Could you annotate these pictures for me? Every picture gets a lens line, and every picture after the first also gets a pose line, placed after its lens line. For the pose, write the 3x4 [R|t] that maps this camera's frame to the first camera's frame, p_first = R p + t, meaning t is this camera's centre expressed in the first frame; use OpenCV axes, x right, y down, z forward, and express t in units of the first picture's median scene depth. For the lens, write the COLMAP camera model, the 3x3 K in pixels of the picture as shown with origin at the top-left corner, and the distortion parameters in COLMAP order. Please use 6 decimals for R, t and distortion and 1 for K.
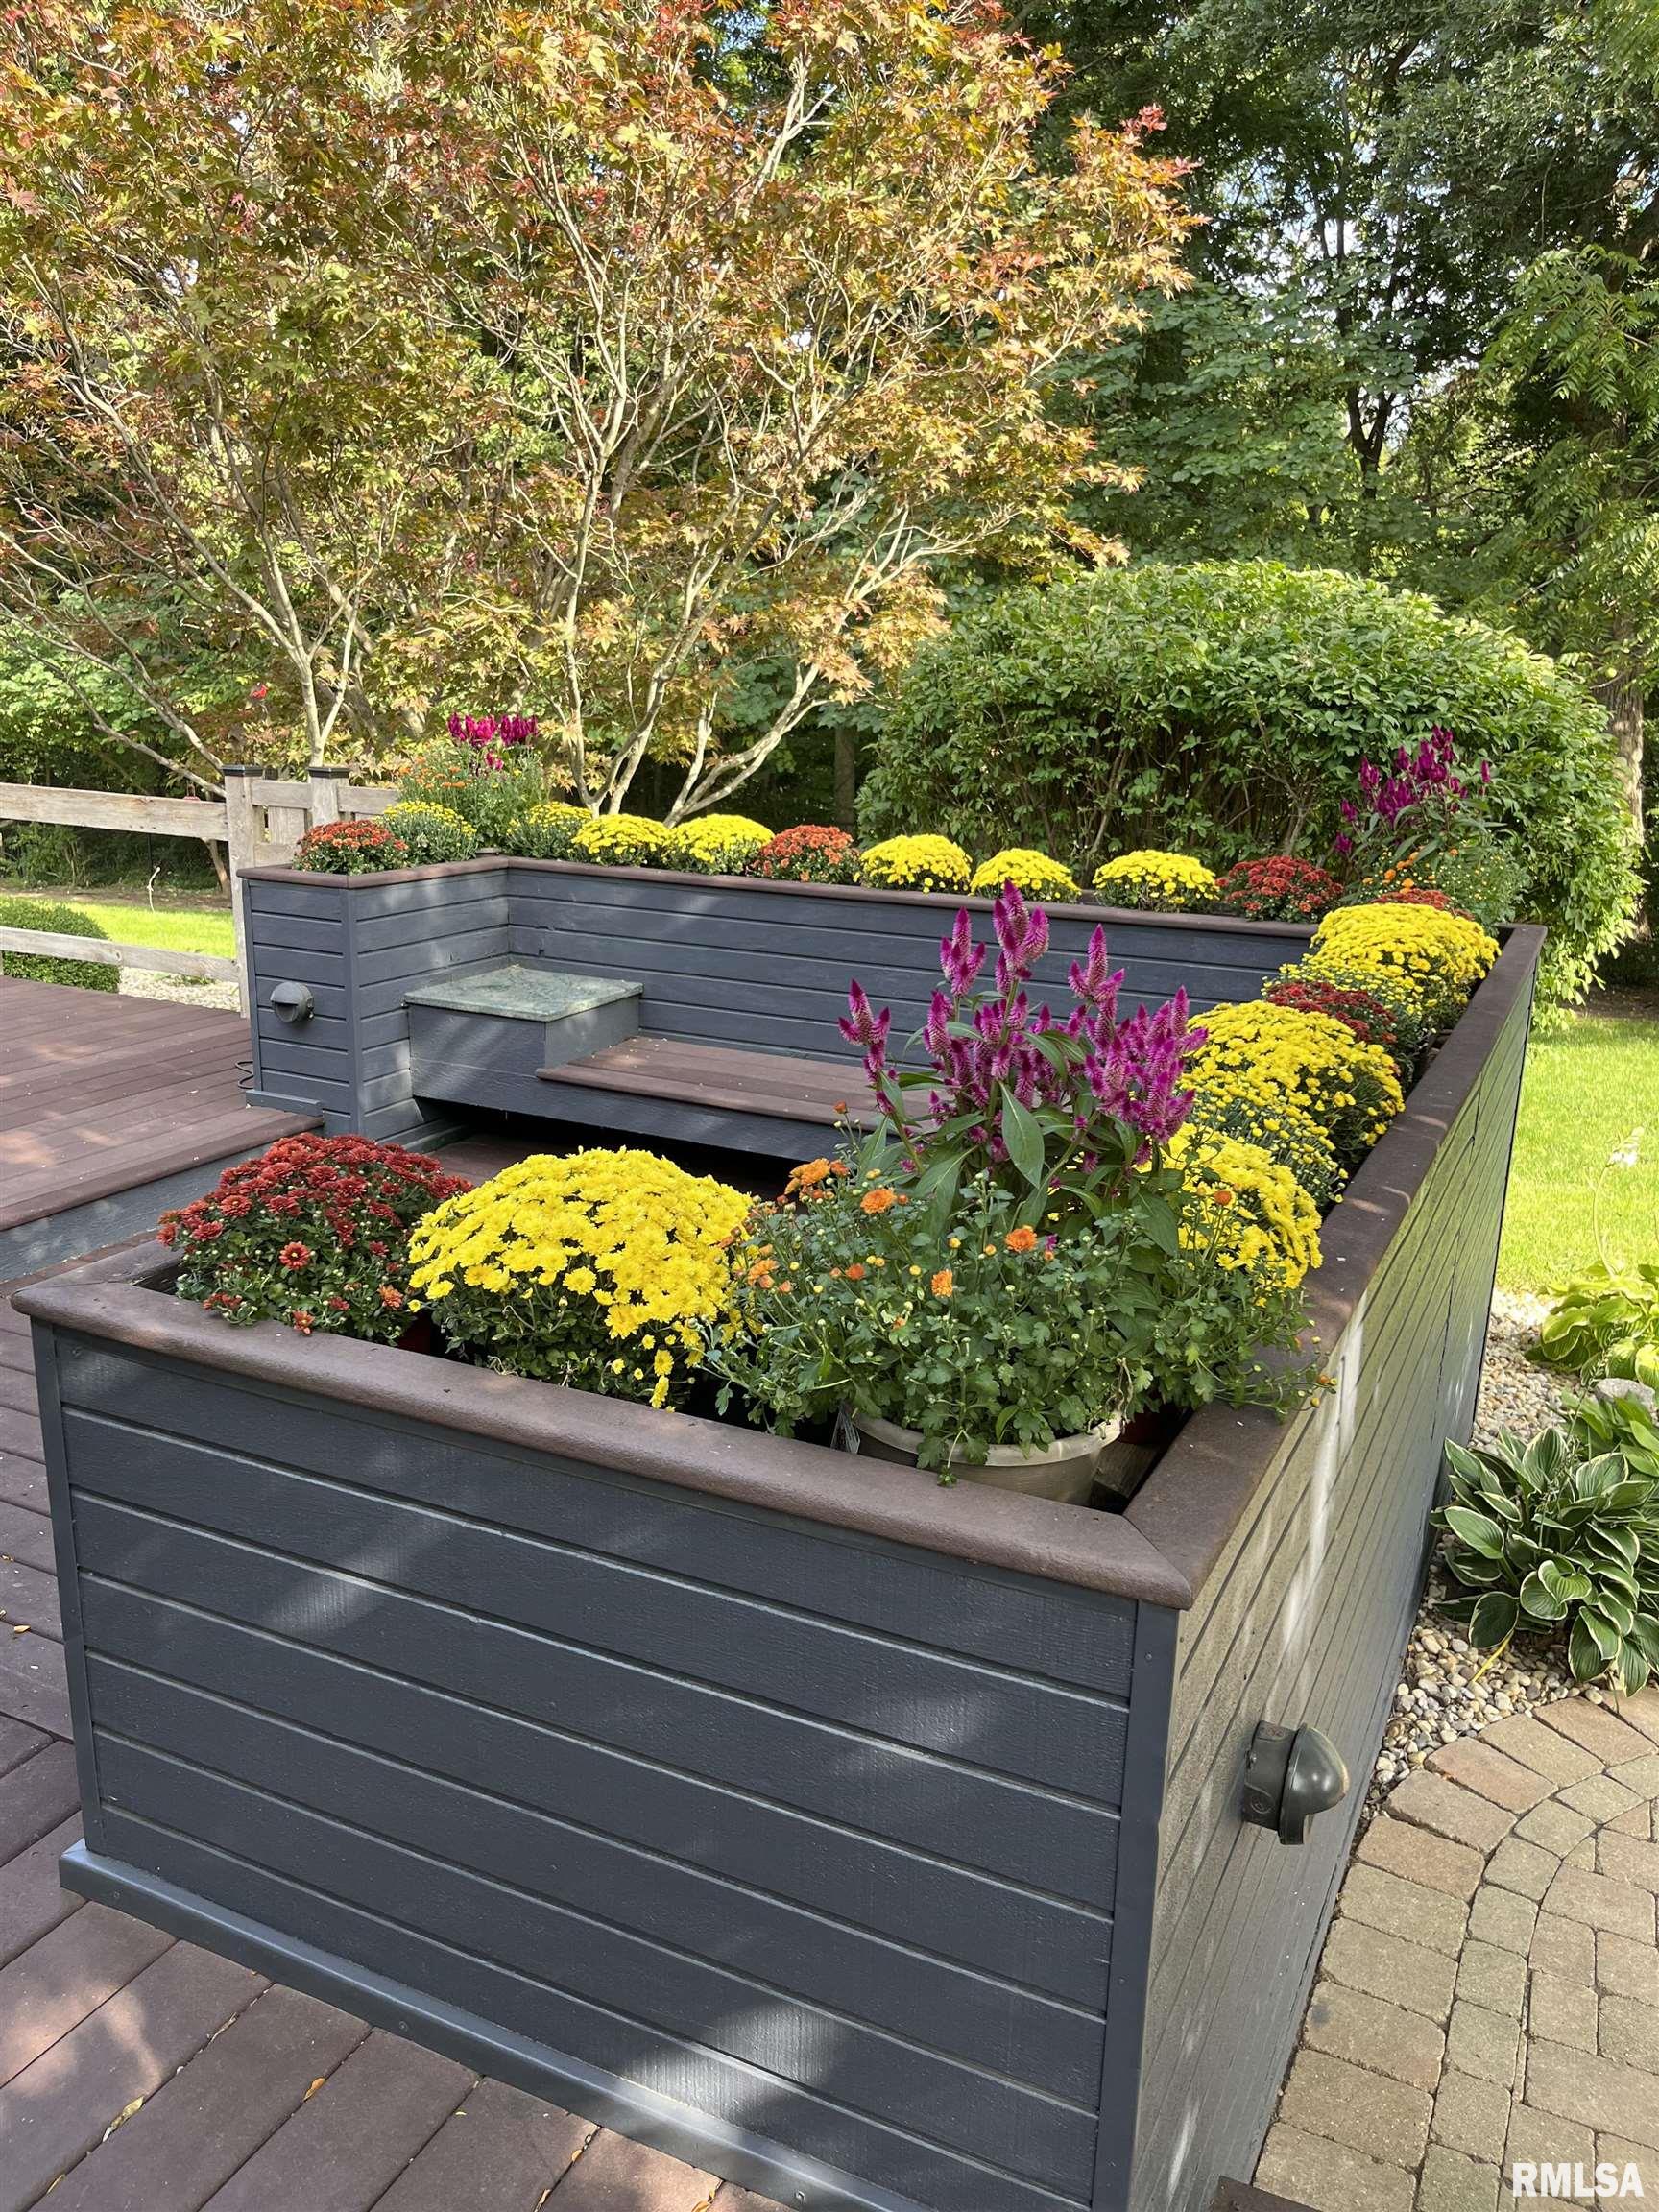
lens RADIAL K [[1703.8, 0, 829.5], [0, 1703.8, 1106.0], [0, 0, 1]] dist [0.005182, 0.000218]
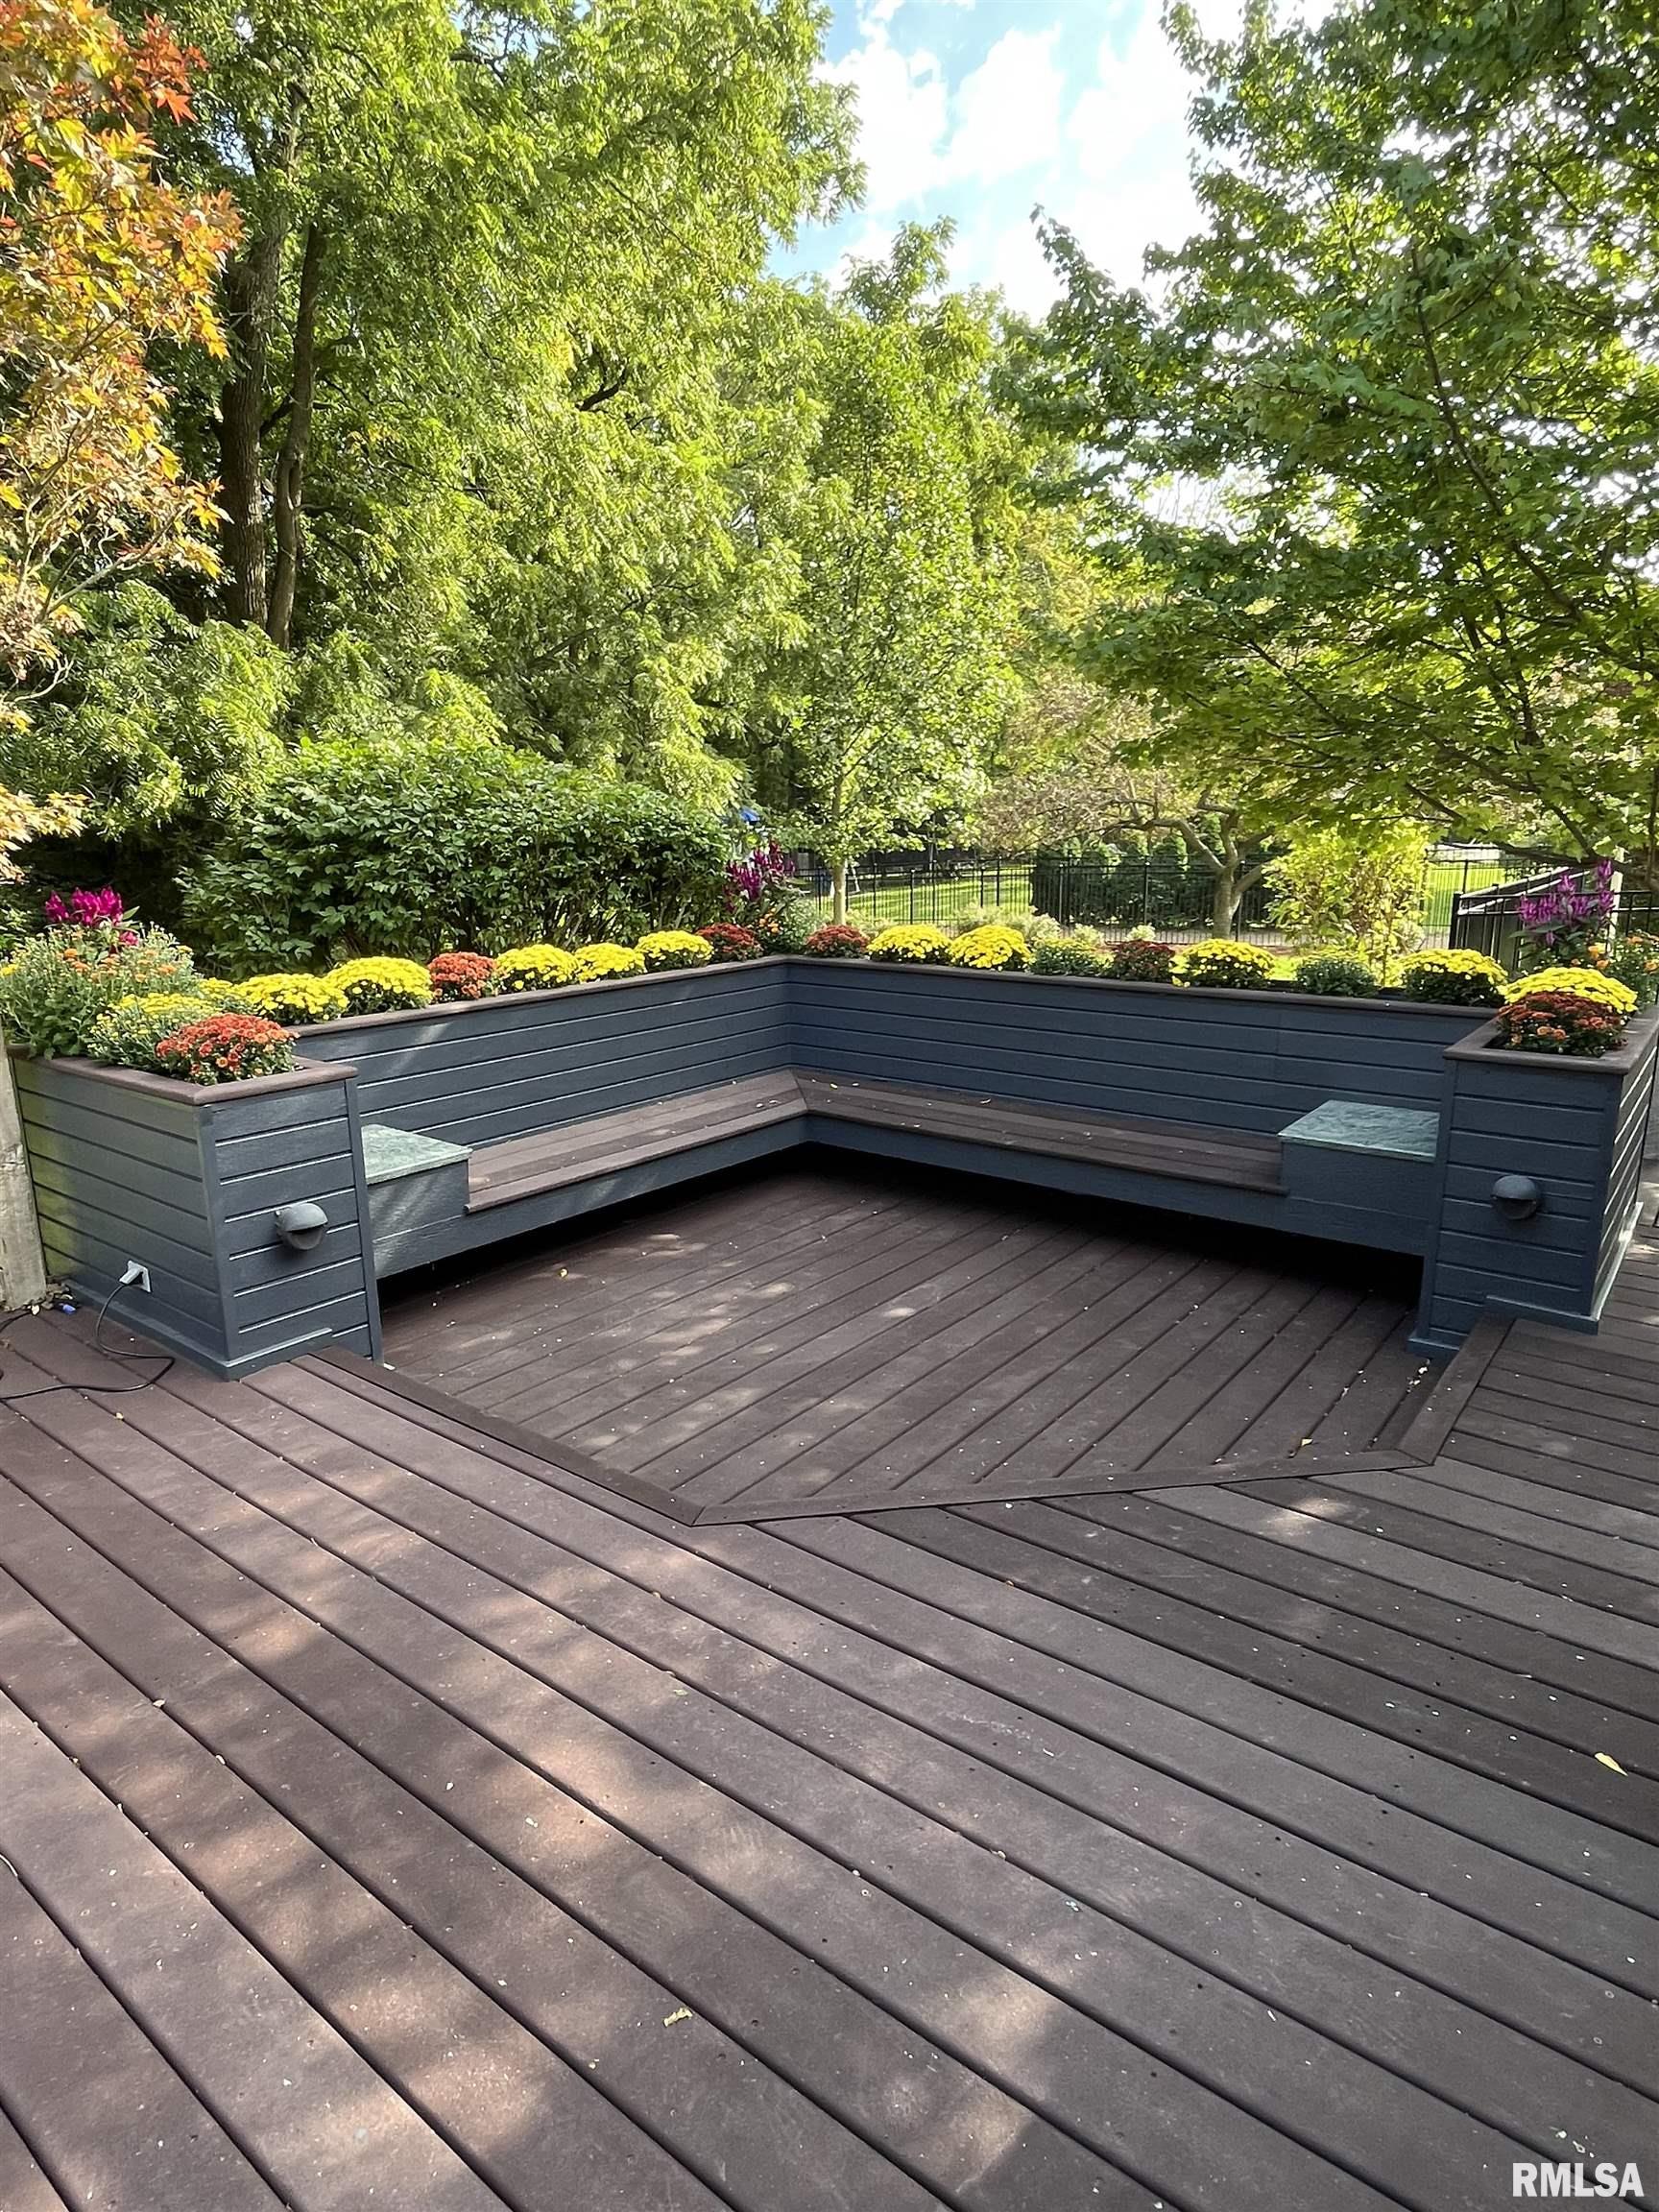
lens RADIAL K [[1238.6, 0, 829.5], [0, 1238.6, 1106.0], [0, 0, 1]] dist [-0.000809, -0.000036]
pose [[0.200597, -0.235534, 0.950939, -0.834734], [0.273423, 0.945558, 0.176523, -0.151617], [-0.940745, 0.224598, 0.254076, 0.588615]]
